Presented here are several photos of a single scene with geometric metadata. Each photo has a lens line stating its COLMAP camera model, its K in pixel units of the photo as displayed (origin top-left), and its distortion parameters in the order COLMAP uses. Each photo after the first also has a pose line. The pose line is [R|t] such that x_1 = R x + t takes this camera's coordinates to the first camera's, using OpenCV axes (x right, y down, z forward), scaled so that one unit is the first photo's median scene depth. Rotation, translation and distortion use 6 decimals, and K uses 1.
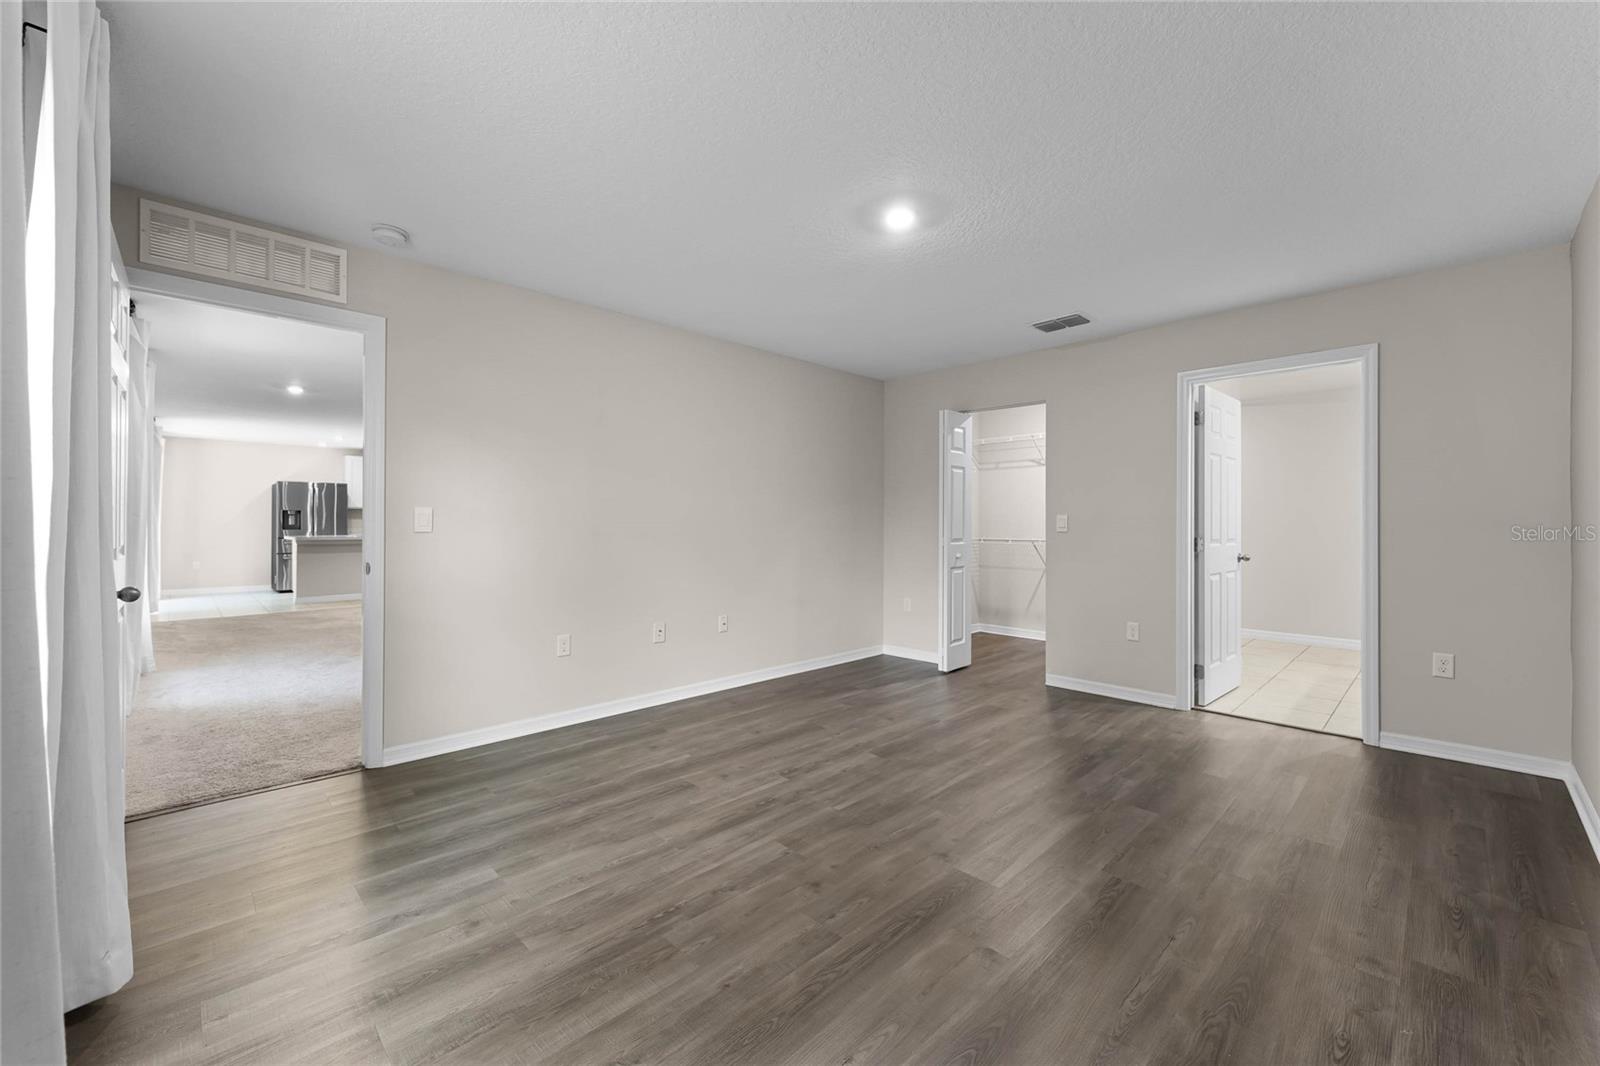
lens RADIAL K [[642.9, 0, 814.7], [0, 642.9, 526.0], [0, 0, 1]] dist [-0.002283, 0.000686]
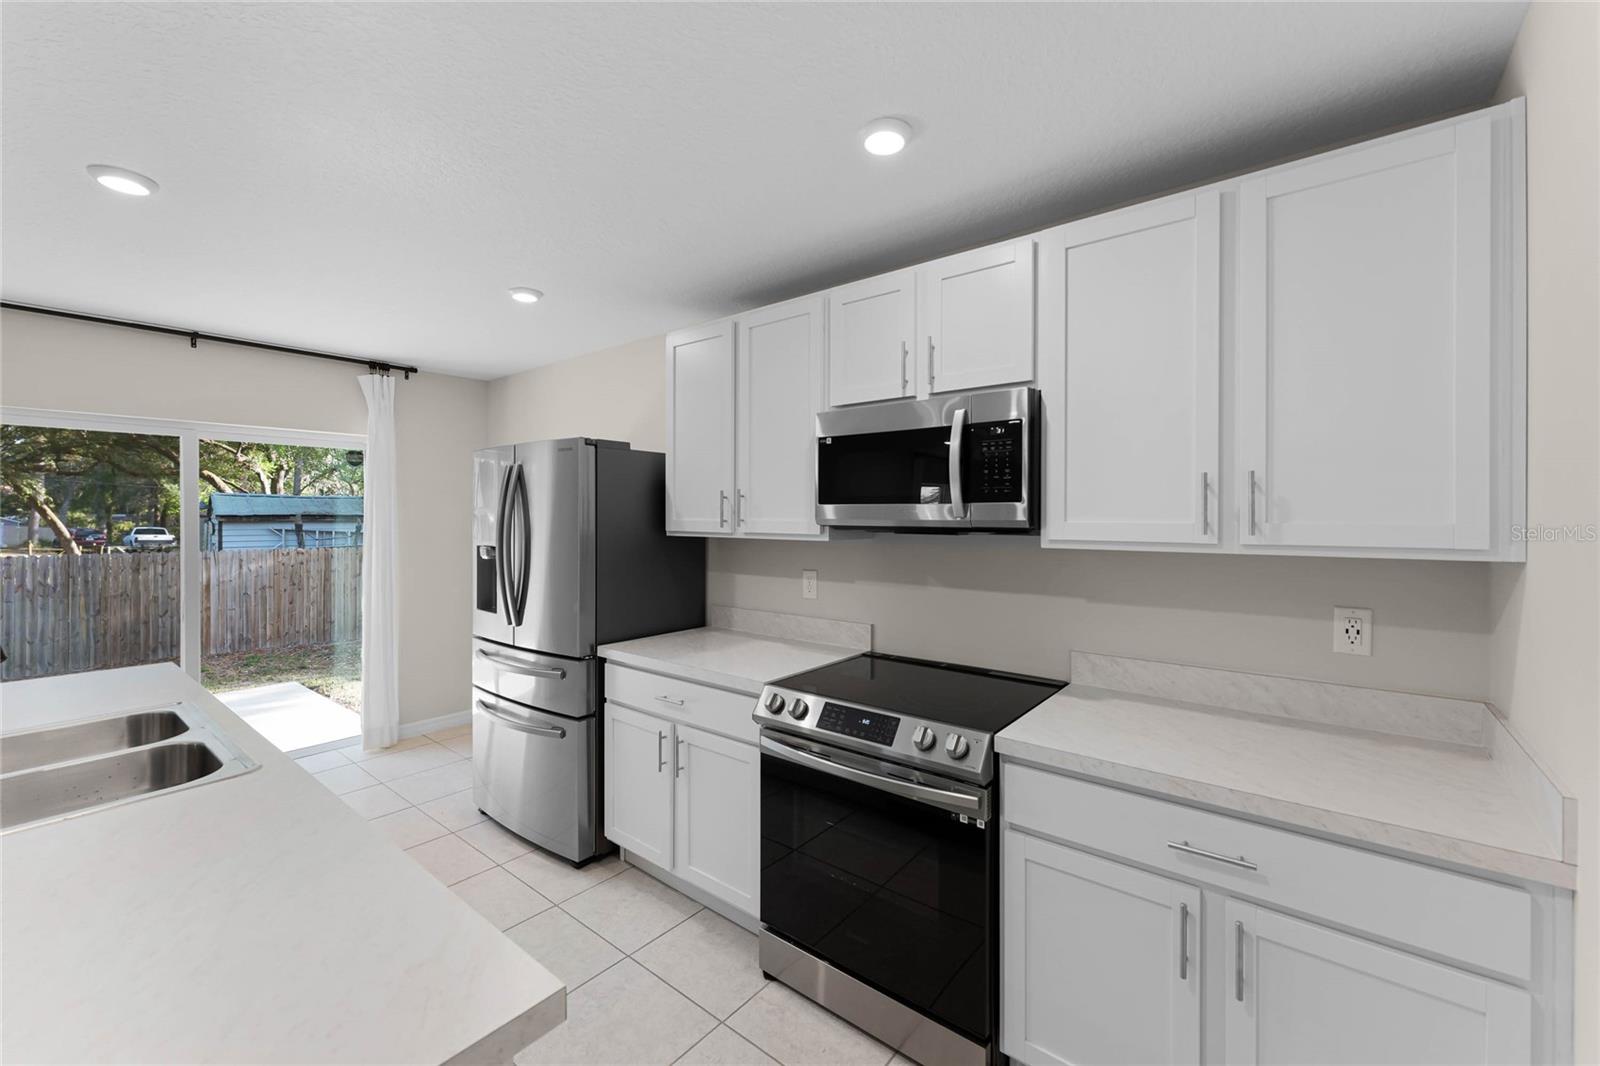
lens RADIAL K [[642.9, 0, 816.2], [0, 642.9, 513.8], [0, 0, 1]] dist [-0.002283, 0.000686]
pose [[0.117413, -0.009418, -0.993039, -0.496992], [-0.004332, 0.999941, -0.009996, -0.035757], [0.993074, 0.005475, 0.117365, 1.095938]]
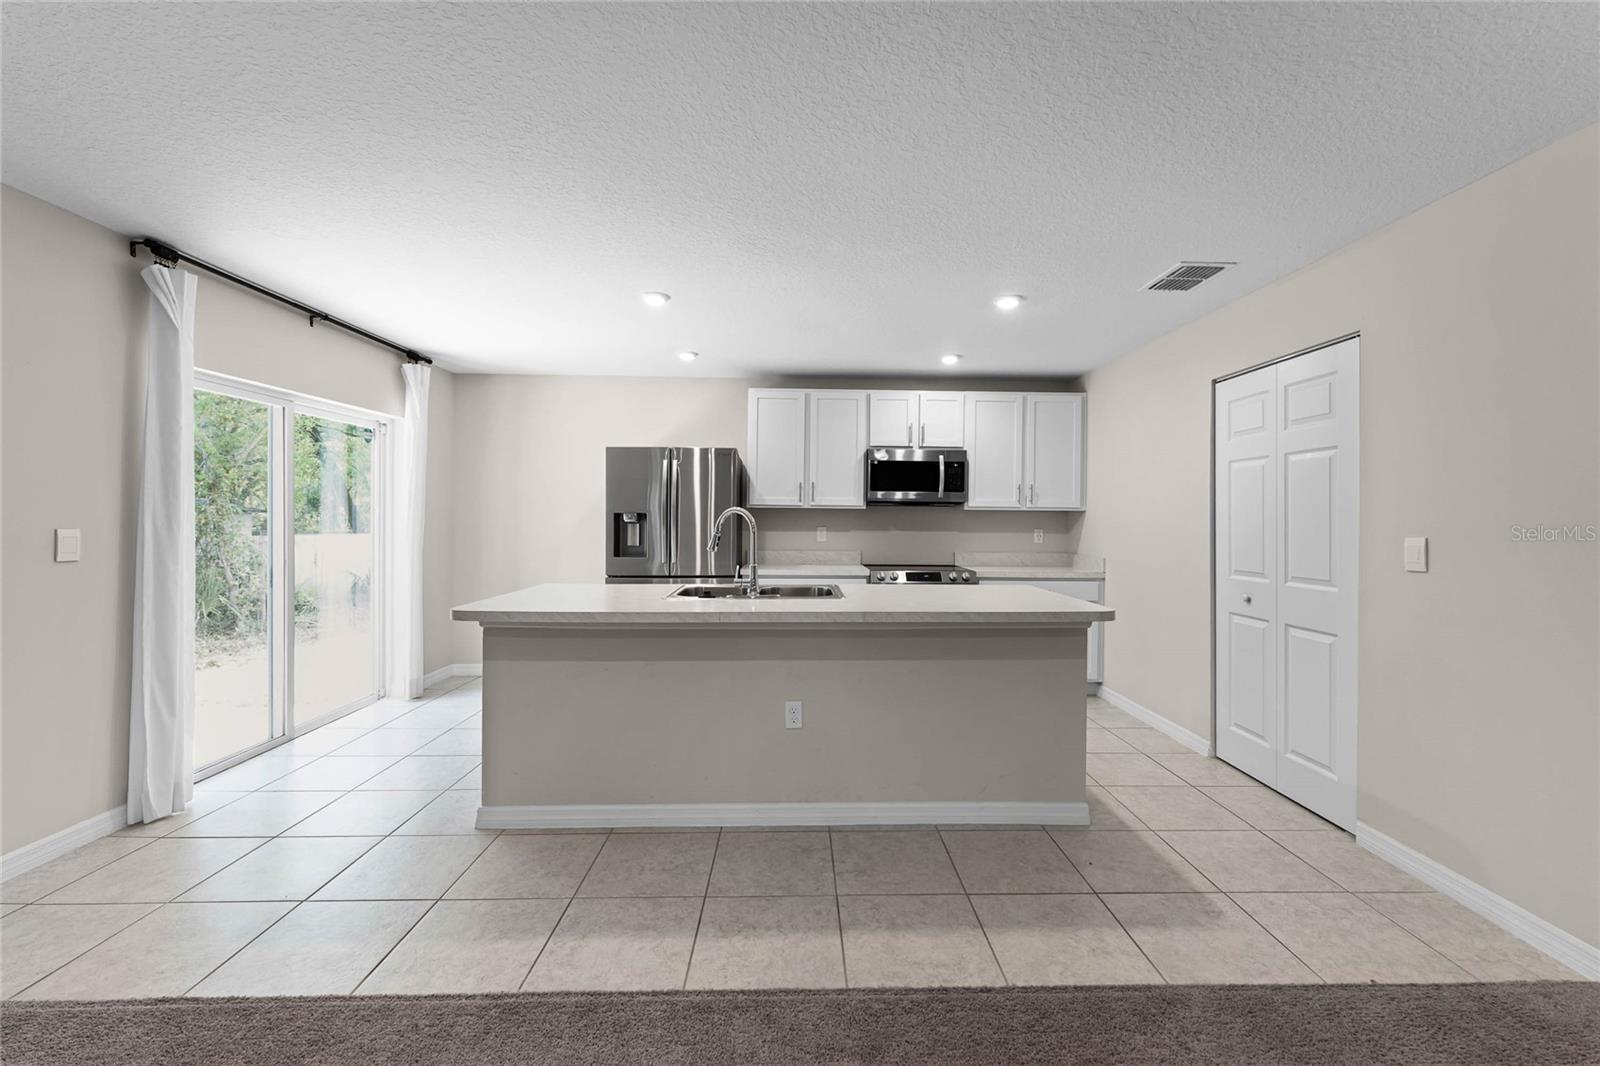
lens RADIAL K [[642.9, 0, 815.4], [0, 642.9, 525.3], [0, 0, 1]] dist [-0.002283, 0.000686]
pose [[0.726291, 0.008065, -0.687340, -0.419535], [-0.007184, 0.999966, 0.004142, -0.018093], [0.687350, 0.001930, 0.726324, 0.759720]]
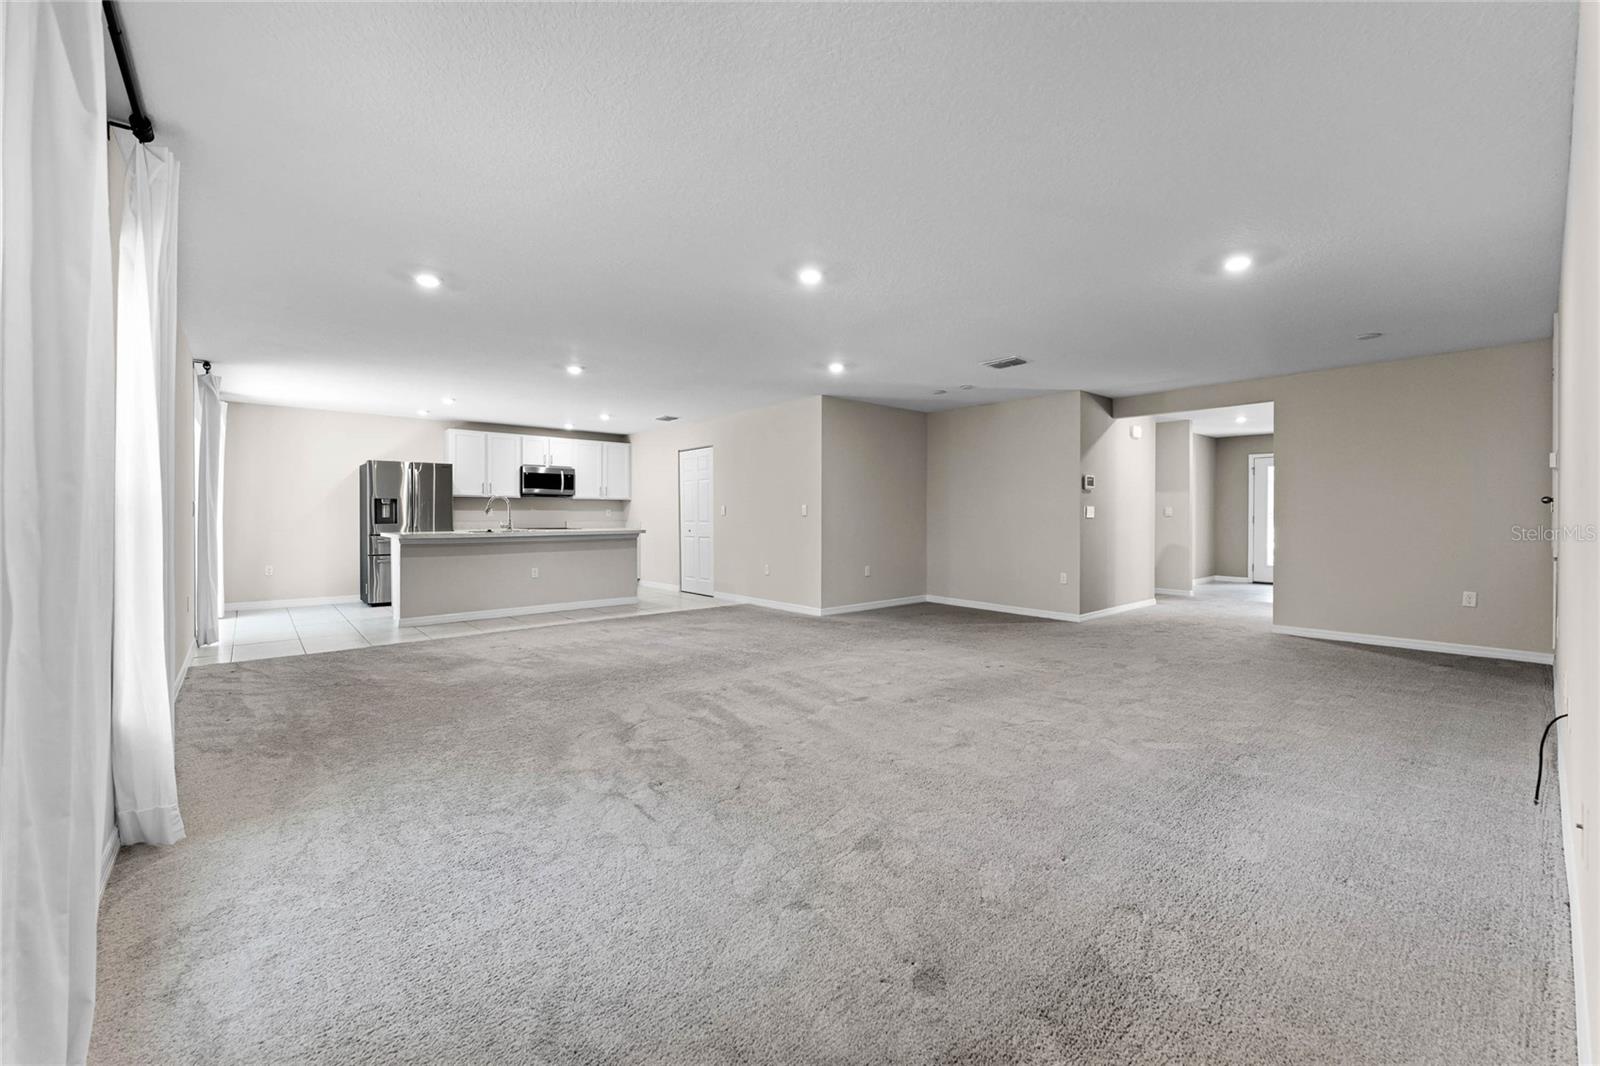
lens RADIAL K [[642.9, 0, 809.3], [0, 642.9, 523.6], [0, 0, 1]] dist [-0.002283, 0.000686]
pose [[0.997838, -0.002475, -0.065676, -0.262222], [0.003004, 0.999964, 0.007955, 0.001025], [0.065654, -0.008135, 0.997809, 0.271400]]
